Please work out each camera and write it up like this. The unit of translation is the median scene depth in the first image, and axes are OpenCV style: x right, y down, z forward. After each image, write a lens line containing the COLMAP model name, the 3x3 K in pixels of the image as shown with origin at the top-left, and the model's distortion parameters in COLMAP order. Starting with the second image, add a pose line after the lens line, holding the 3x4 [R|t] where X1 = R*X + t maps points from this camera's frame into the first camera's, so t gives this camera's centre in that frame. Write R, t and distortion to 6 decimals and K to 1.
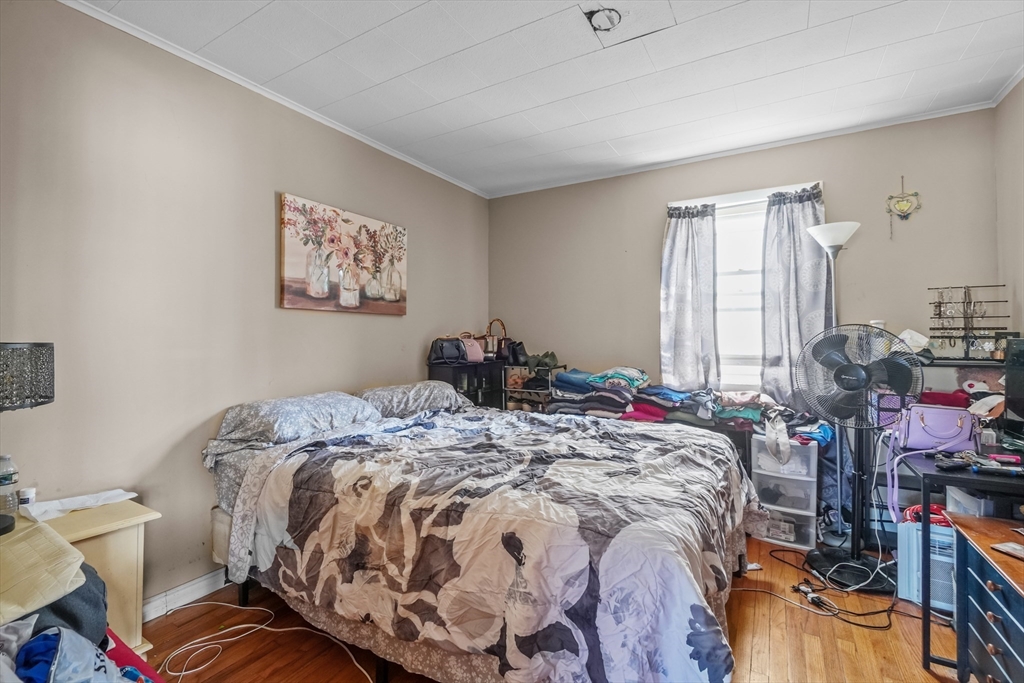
lens RADIAL K [[451.3, 0, 509.8], [0, 451.3, 332.4], [0, 0, 1]] dist [-0.004007, 0.000221]
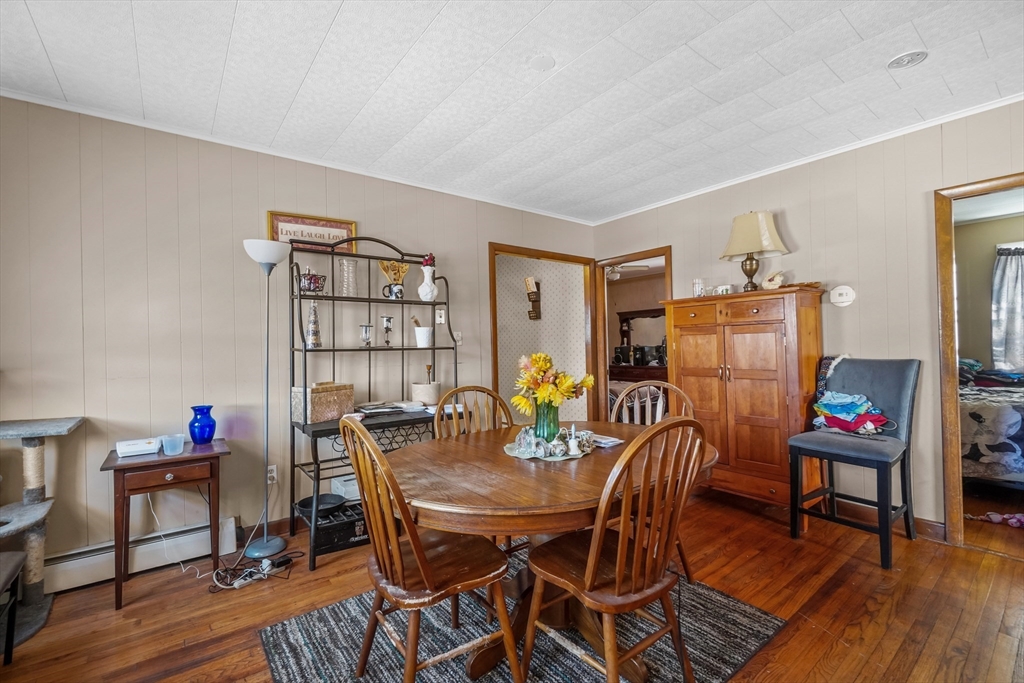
lens RADIAL K [[451.3, 0, 510.4], [0, 451.3, 339.2], [0, 0, 1]] dist [-0.004007, 0.000221]
pose [[0.931166, -0.022112, -0.363925, -0.602124], [0.022325, 0.999744, -0.003620, -0.012891], [0.363912, -0.004754, 0.931421, -0.942594]]
